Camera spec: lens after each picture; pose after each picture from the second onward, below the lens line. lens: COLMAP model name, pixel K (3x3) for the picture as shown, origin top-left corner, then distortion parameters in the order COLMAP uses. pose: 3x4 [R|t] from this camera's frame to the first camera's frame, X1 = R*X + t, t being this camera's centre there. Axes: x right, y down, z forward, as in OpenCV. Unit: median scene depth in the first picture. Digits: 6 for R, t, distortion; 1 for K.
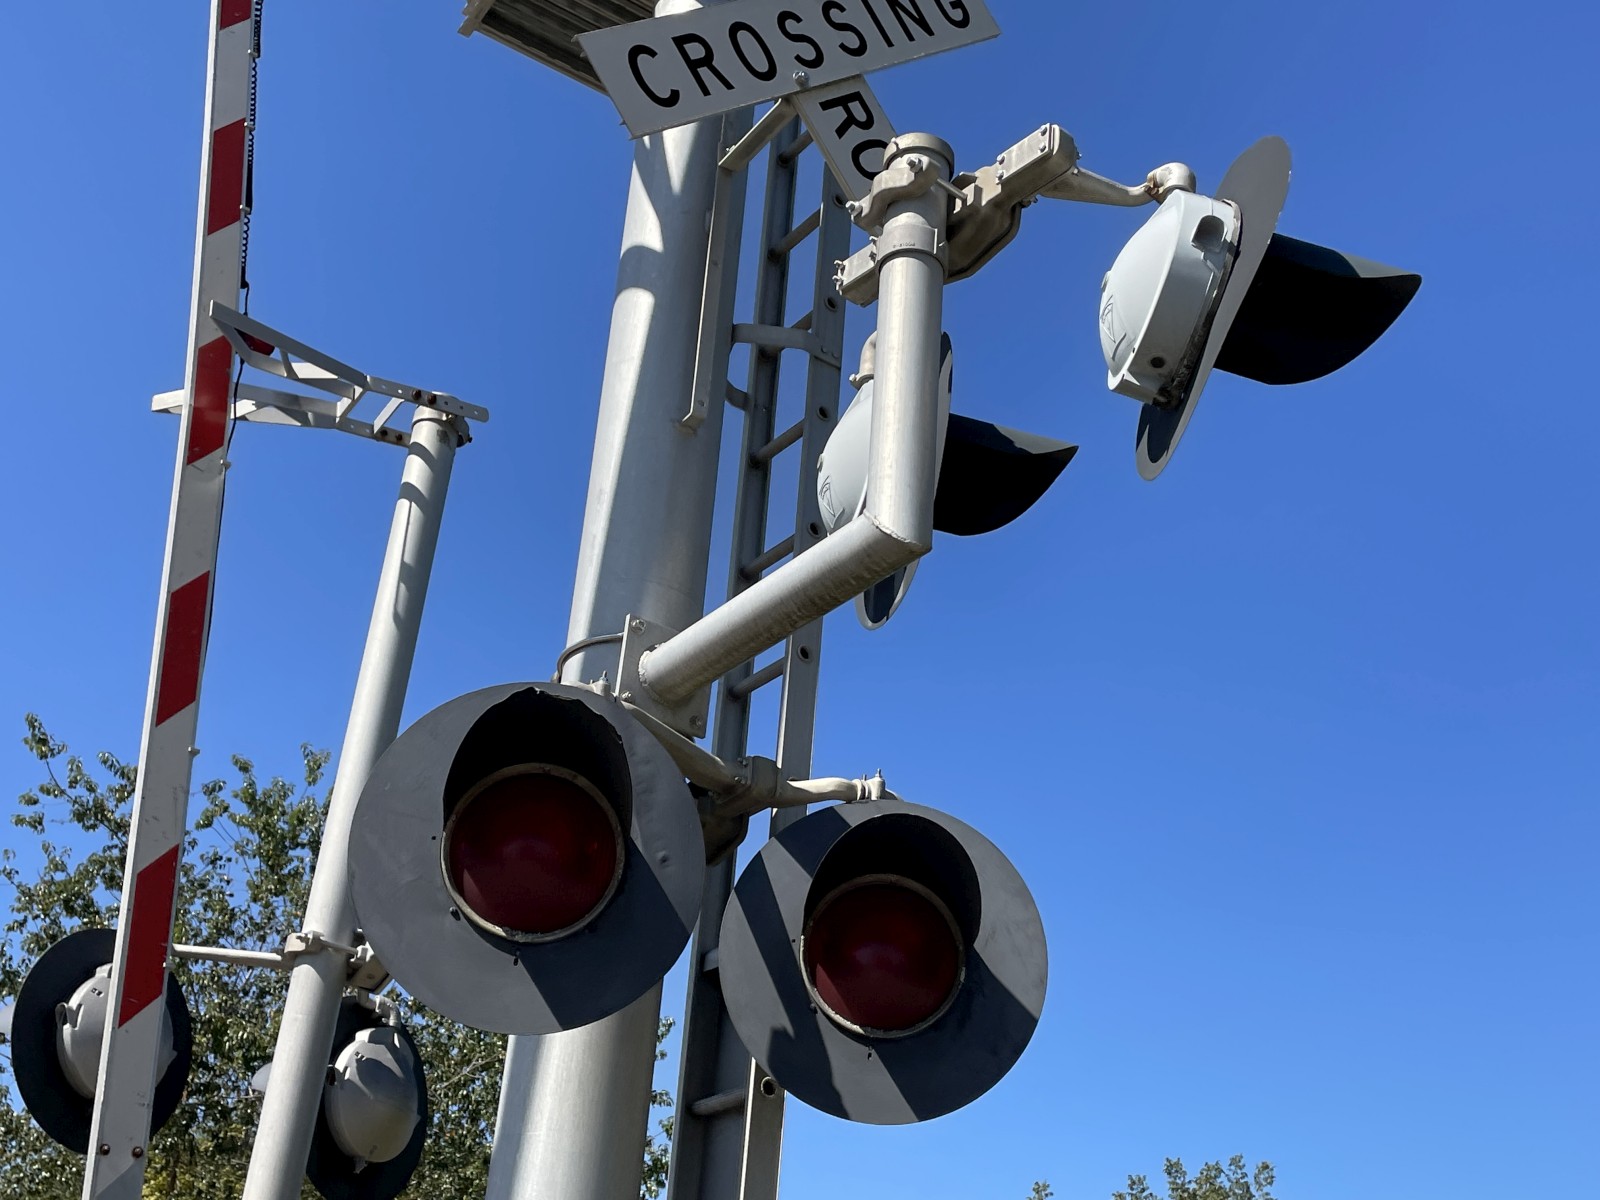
lens RADIAL K [[1905.7, 0, 800.0], [0, 1905.7, 600.0], [0, 0, 1]] dist [0.162233, 0.002340]
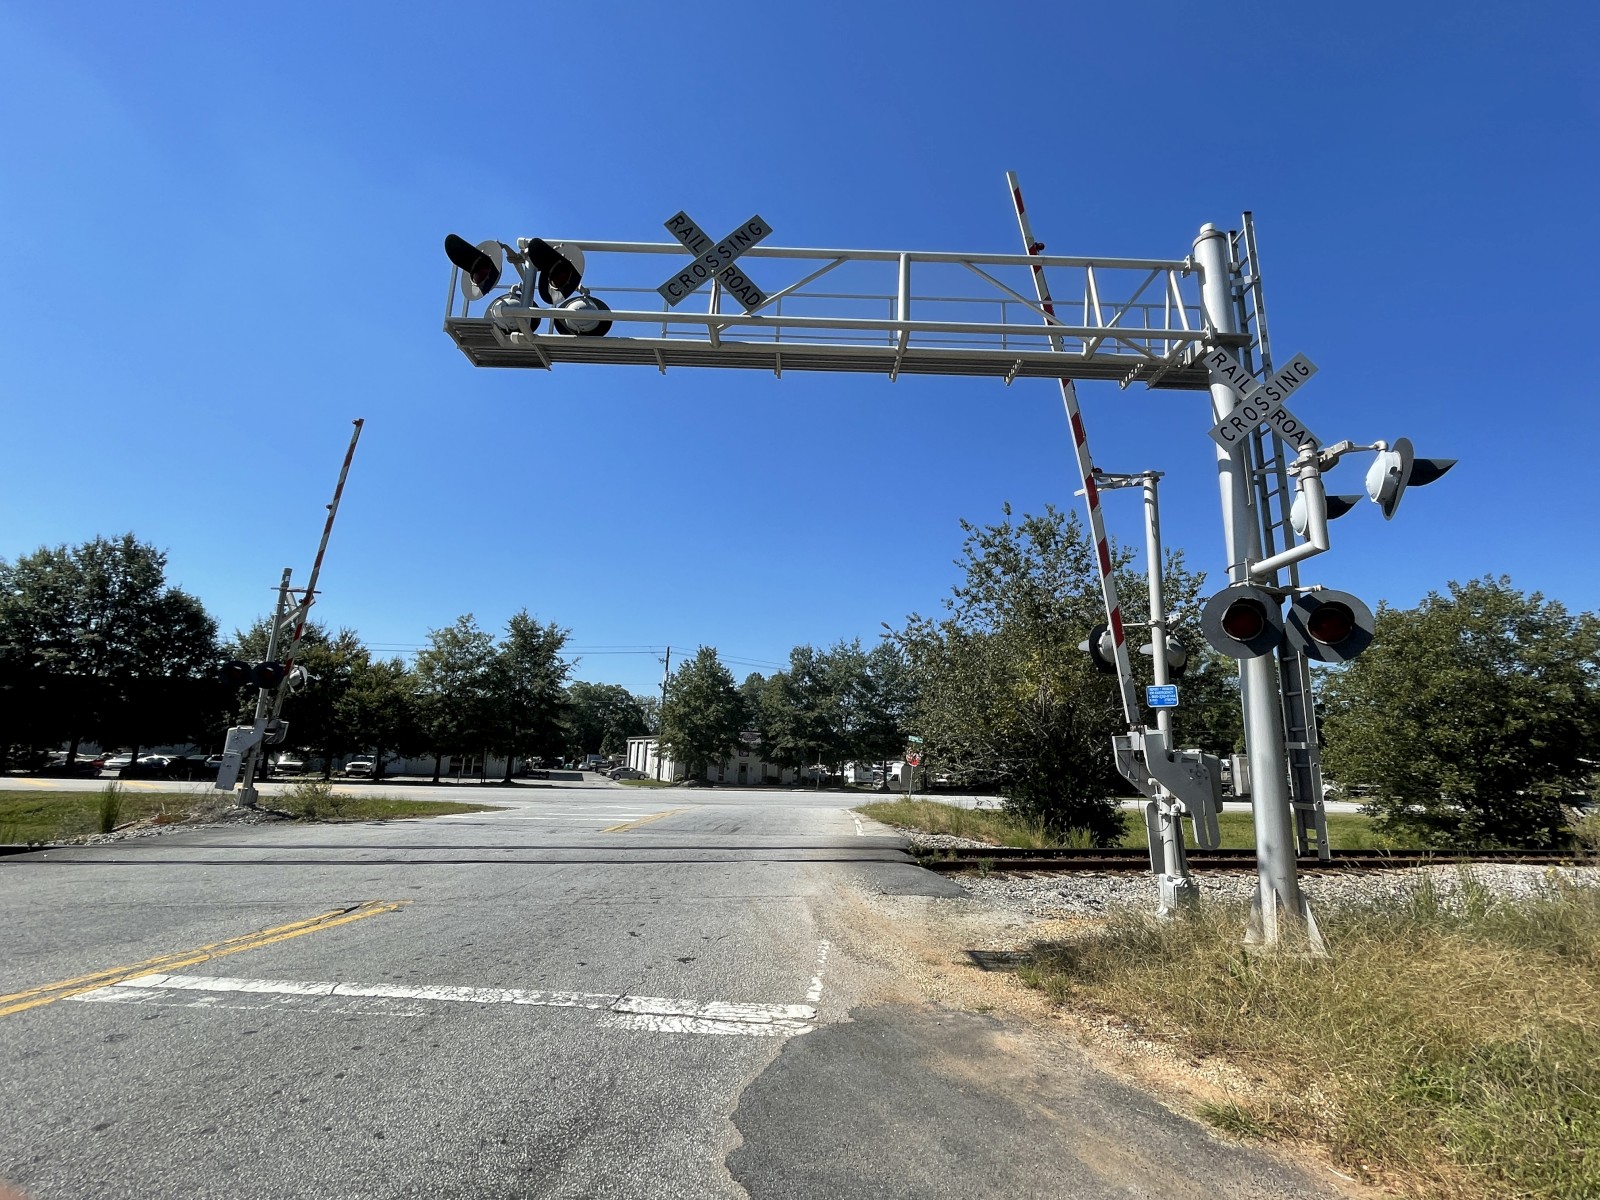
lens RADIAL K [[737.9, 0, 799.1], [0, 737.9, 597.2], [0, 0, 1]] dist [-0.000795, -0.001194]
pose [[0.838569, -0.159963, -0.520783, -0.088436], [0.276555, 0.948588, 0.153943, -0.497610], [0.469383, -0.273117, 0.839695, -1.031009]]
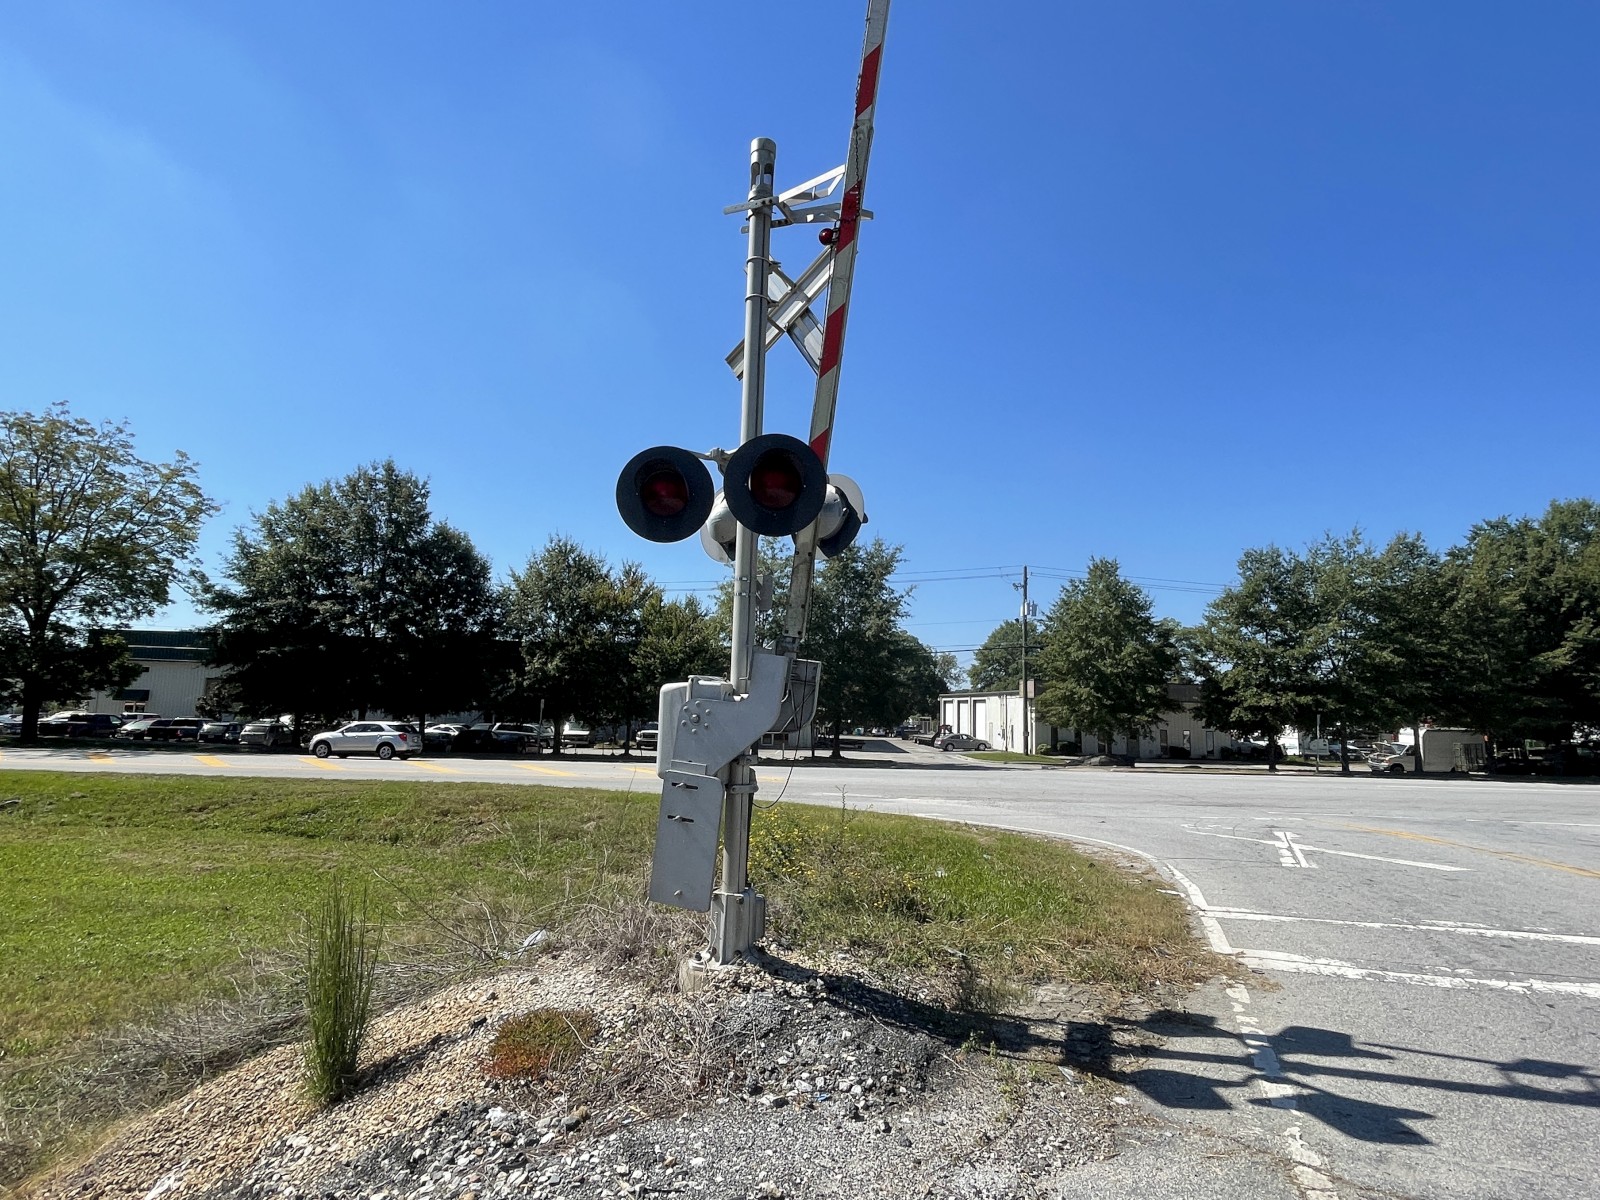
lens RADIAL K [[862.7, 0, 794.5], [0, 862.7, 596.6], [0, 0, 1]] dist [-0.002584, -0.000187]
pose [[0.624424, -0.159204, -0.764689, -4.066190], [0.381026, 0.916707, 0.120282, -0.247879], [0.681846, -0.366474, 0.633074, 0.128611]]
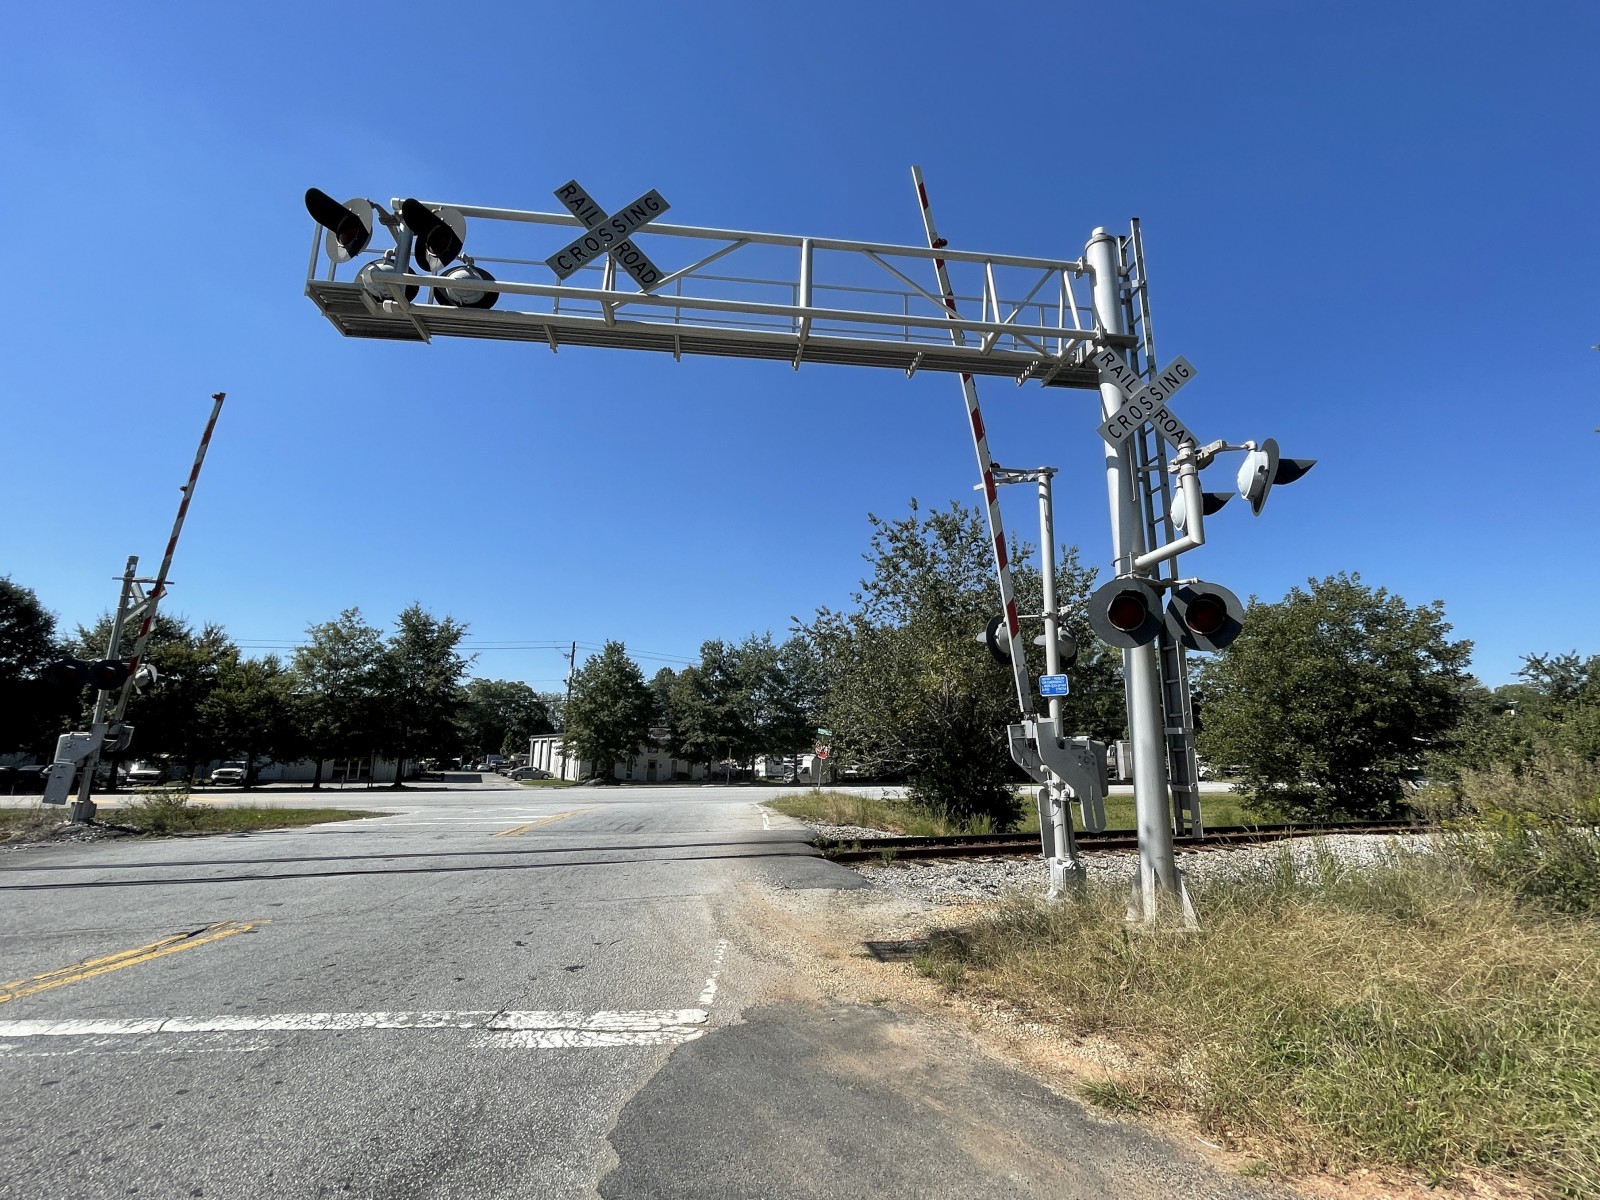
lens RADIAL K [[739.5, 0, 800.0], [0, 739.5, 600.0], [0, 0, 1]] dist [-0.002172, 0.000050]
pose [[0.895058, -0.152688, -0.418996, -0.079374], [0.253767, 0.946992, 0.196997, -0.474207], [0.366707, -0.282651, 0.886360, -0.981335]]
